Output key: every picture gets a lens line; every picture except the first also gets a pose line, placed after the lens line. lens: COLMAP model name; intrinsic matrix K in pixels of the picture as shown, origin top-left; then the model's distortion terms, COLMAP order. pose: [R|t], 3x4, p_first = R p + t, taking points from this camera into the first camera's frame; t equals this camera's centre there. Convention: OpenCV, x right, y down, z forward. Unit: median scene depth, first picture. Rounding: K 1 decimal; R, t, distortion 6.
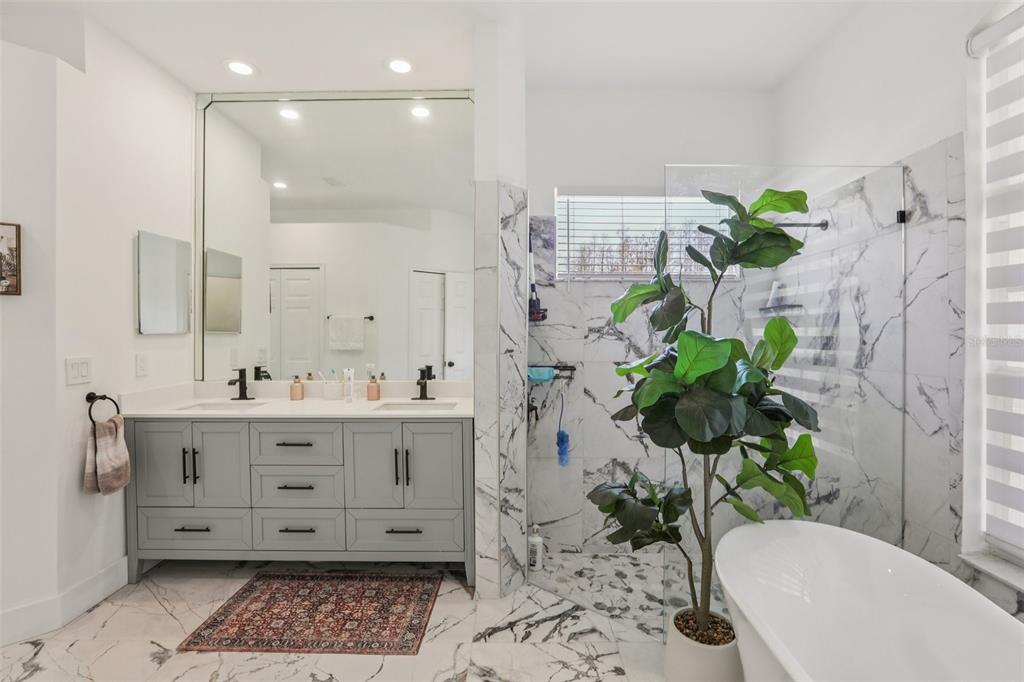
lens RADIAL K [[465.3, 0, 515.8], [0, 465.3, 329.9], [0, 0, 1]] dist [-0.044025, 0.000612]
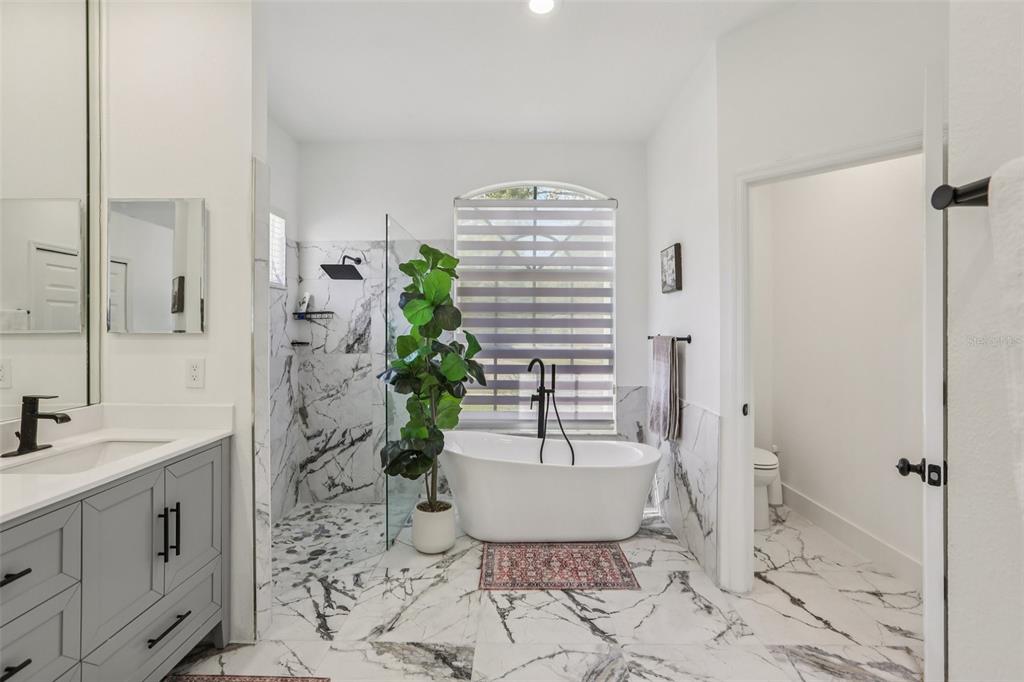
lens RADIAL K [[465.3, 0, 515.8], [0, 465.3, 329.9], [0, 0, 1]] dist [-0.044025, 0.000612]
pose [[-0.015313, 0.000810, 0.999882, -0.927198], [0.003321, 0.999994, -0.000759, 0.004611], [-0.999877, 0.003309, -0.015316, 0.517213]]
